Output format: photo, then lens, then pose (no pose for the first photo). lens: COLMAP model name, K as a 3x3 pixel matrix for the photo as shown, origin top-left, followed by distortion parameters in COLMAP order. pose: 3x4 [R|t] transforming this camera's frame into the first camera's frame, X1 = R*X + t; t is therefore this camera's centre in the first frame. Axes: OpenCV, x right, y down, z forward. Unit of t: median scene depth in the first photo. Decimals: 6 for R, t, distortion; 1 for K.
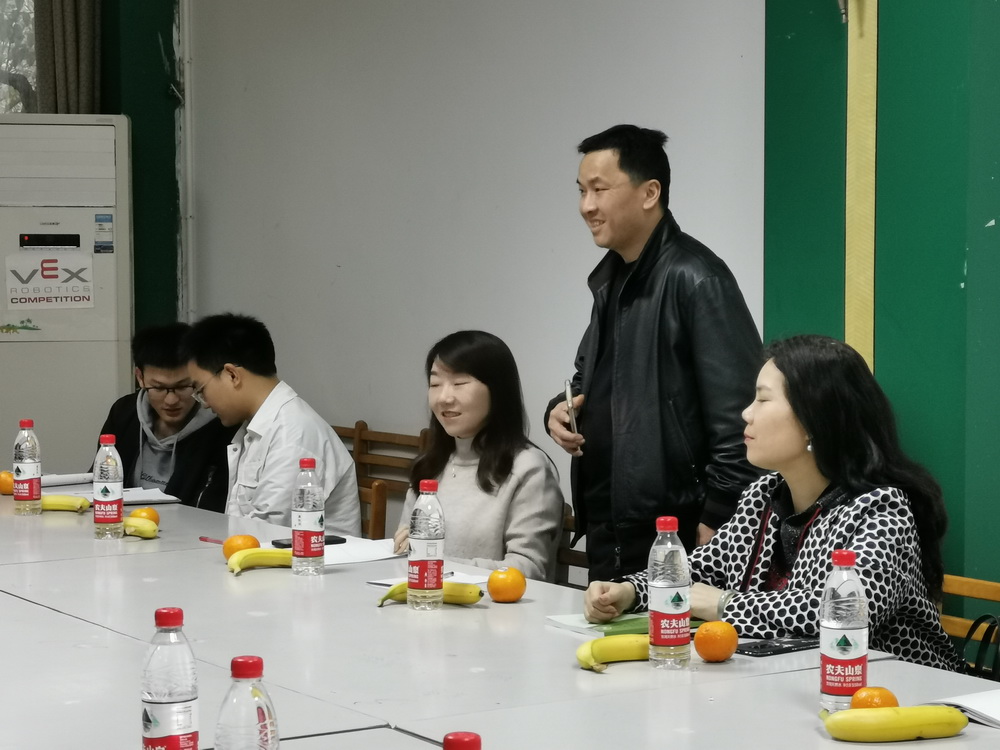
lens RADIAL K [[2340.7, 0, 501.3], [0, 2340.7, 377.1], [0, 0, 1]] dist [0.135715, 0.000000]
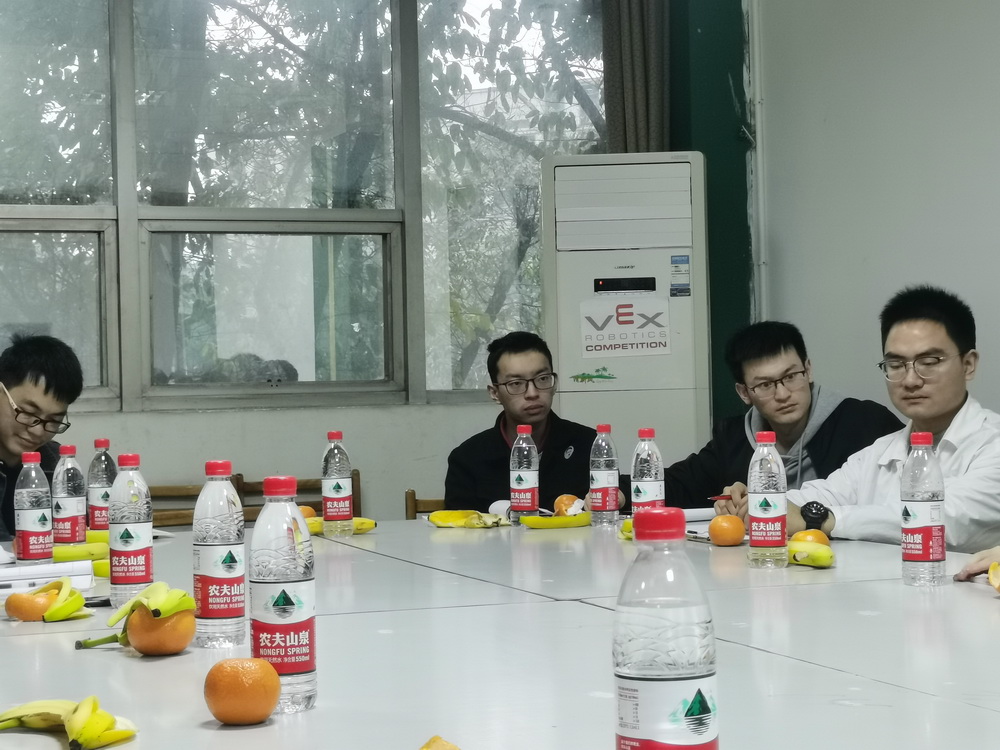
lens RADIAL K [[1959.3, 0, 500.1], [0, 1959.3, 374.1], [0, 0, 1]] dist [-0.022857, 0.000000]
pose [[0.975140, -0.023917, -0.220295, -0.066706], [0.010532, 0.998037, -0.061735, 0.026656], [0.221339, 0.057880, 0.973478, 0.216424]]
